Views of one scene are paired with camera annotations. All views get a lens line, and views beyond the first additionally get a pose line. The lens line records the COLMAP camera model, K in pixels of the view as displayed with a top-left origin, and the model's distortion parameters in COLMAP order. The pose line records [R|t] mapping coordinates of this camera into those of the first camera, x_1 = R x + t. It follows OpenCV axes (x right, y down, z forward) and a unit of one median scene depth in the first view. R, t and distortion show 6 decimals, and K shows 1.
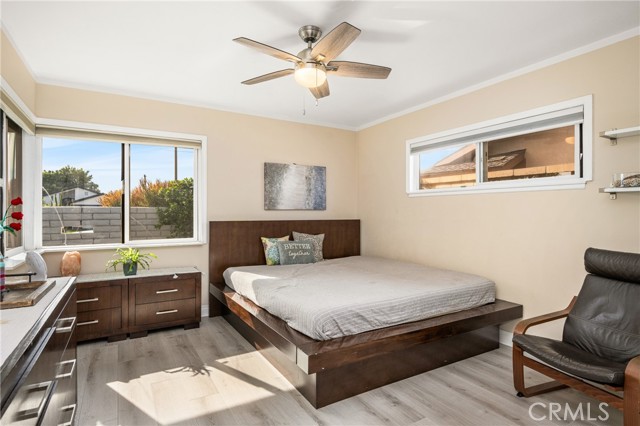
lens RADIAL K [[335.4, 0, 320.5], [0, 335.4, 211.7], [0, 0, 1]] dist [-0.002124, 0.000266]
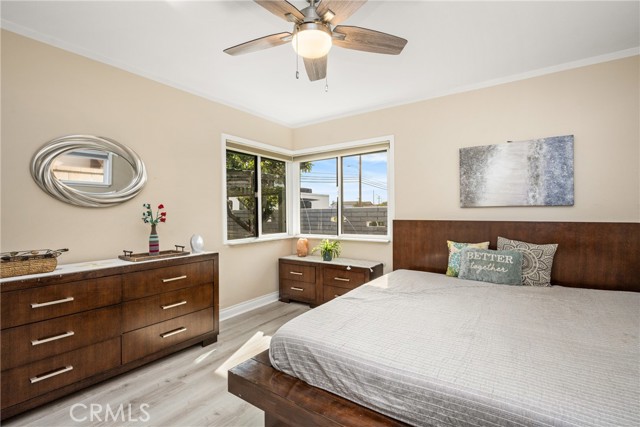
lens RADIAL K [[298.7, 0, 321.4], [0, 298.7, 213.5], [0, 0, 1]] dist [0.000854, -0.000062]
pose [[0.421337, 0.001956, -0.906902, 0.346383], [0.006297, 0.999967, 0.005082, 0.003432], [0.906882, -0.007852, 0.421311, 0.390894]]
